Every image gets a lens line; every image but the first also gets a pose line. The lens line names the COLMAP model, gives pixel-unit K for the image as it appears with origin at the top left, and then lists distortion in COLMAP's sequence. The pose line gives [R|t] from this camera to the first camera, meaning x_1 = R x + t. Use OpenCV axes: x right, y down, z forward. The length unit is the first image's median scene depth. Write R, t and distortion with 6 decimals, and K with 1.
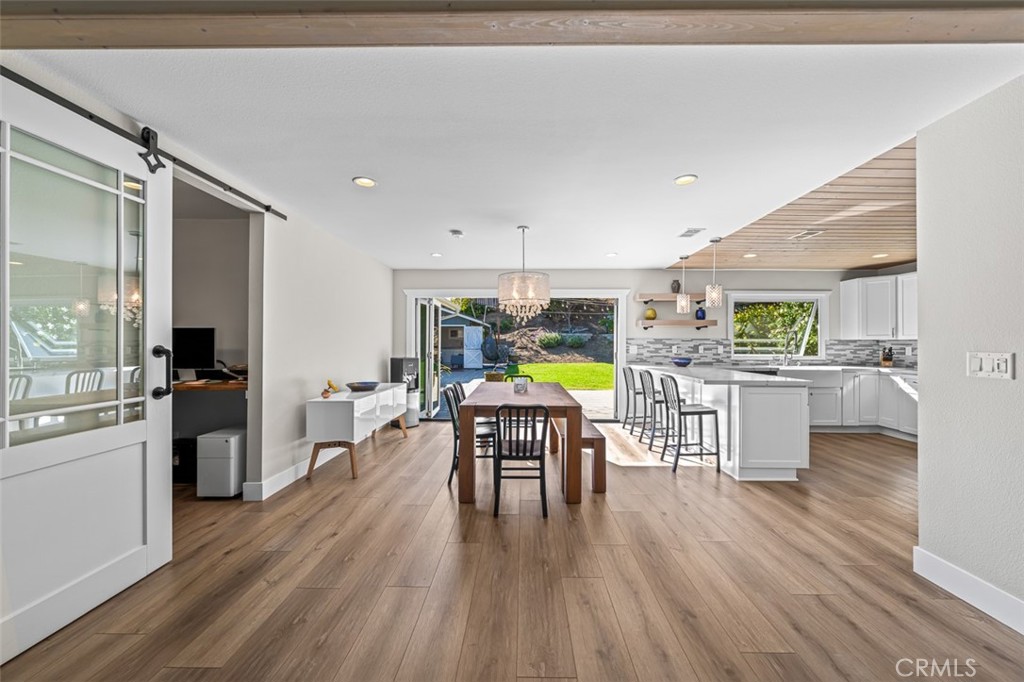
lens RADIAL K [[361.9, 0, 536.2], [0, 361.9, 340.4], [0, 0, 1]] dist [-0.002326, 0.000185]
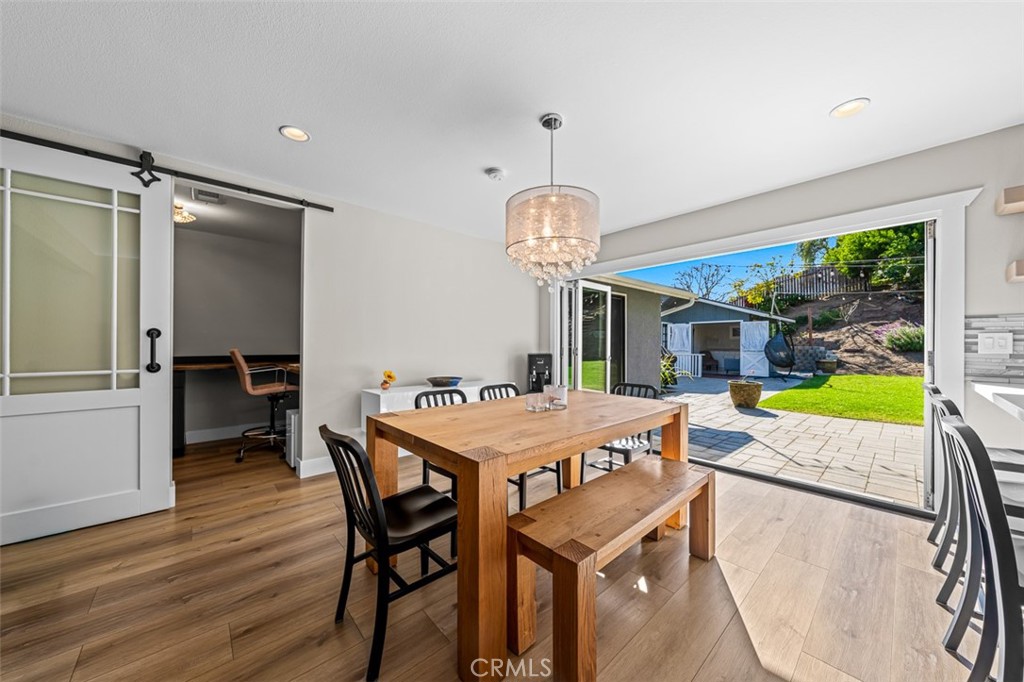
lens RADIAL K [[361.9, 0, 510.8], [0, 361.9, 346.5], [0, 0, 1]] dist [-0.002326, 0.000185]
pose [[0.653254, 0.002037, -0.757136, 0.233188], [0.003723, 0.999976, 0.005902, 0.025476], [0.757130, -0.006675, 0.653230, 0.396475]]
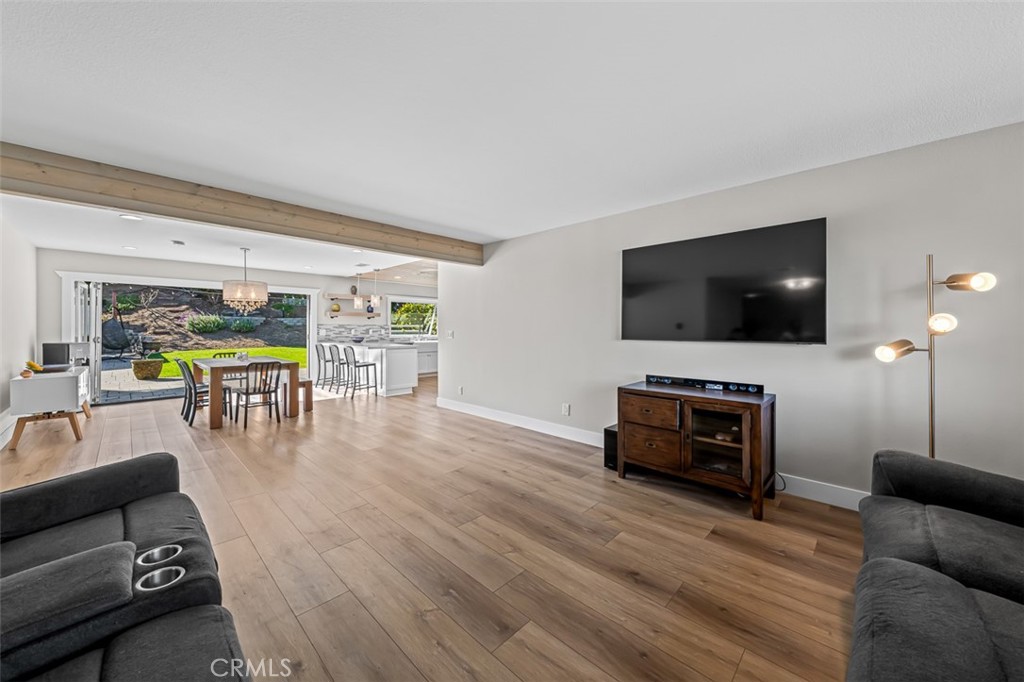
lens RADIAL K [[361.9, 0, 521.3], [0, 361.9, 331.6], [0, 0, 1]] dist [-0.002326, 0.000185]
pose [[0.698910, -0.007853, 0.715166, -0.215049], [-0.006136, 0.999837, 0.016975, -0.006318], [-0.715183, -0.016252, 0.698748, -0.581458]]
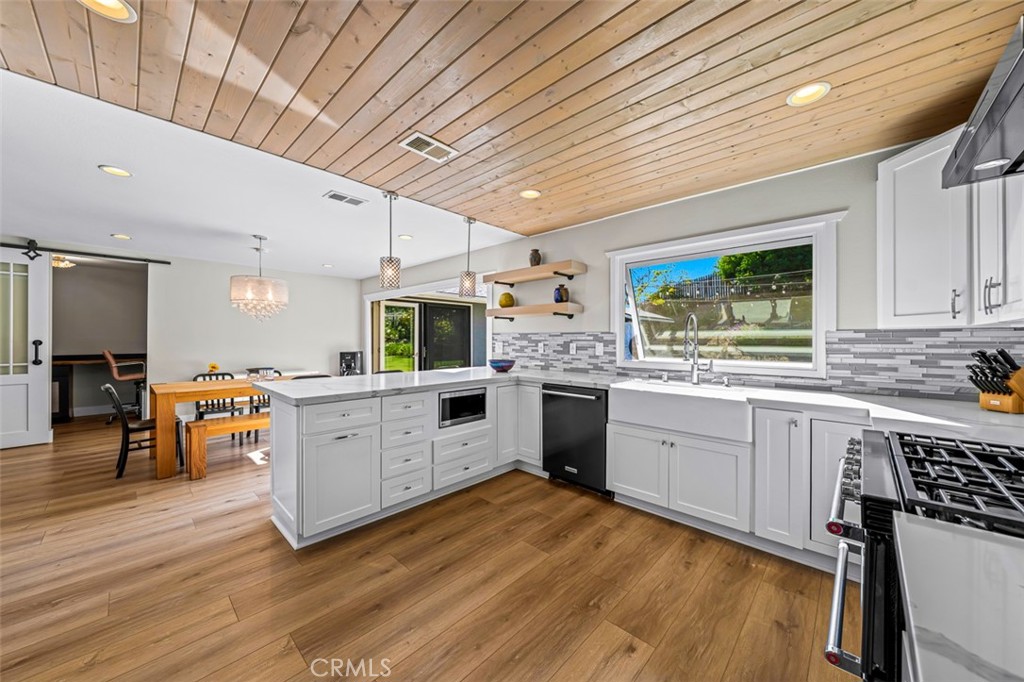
lens RADIAL K [[361.9, 0, 520.0], [0, 361.9, 341.0], [0, 0, 1]] dist [-0.002326, 0.000185]
pose [[0.735662, 0.000643, -0.677349, 0.889831], [0.005000, 0.999967, 0.006380, 0.007145], [0.677331, -0.008080, 0.735634, 0.485415]]
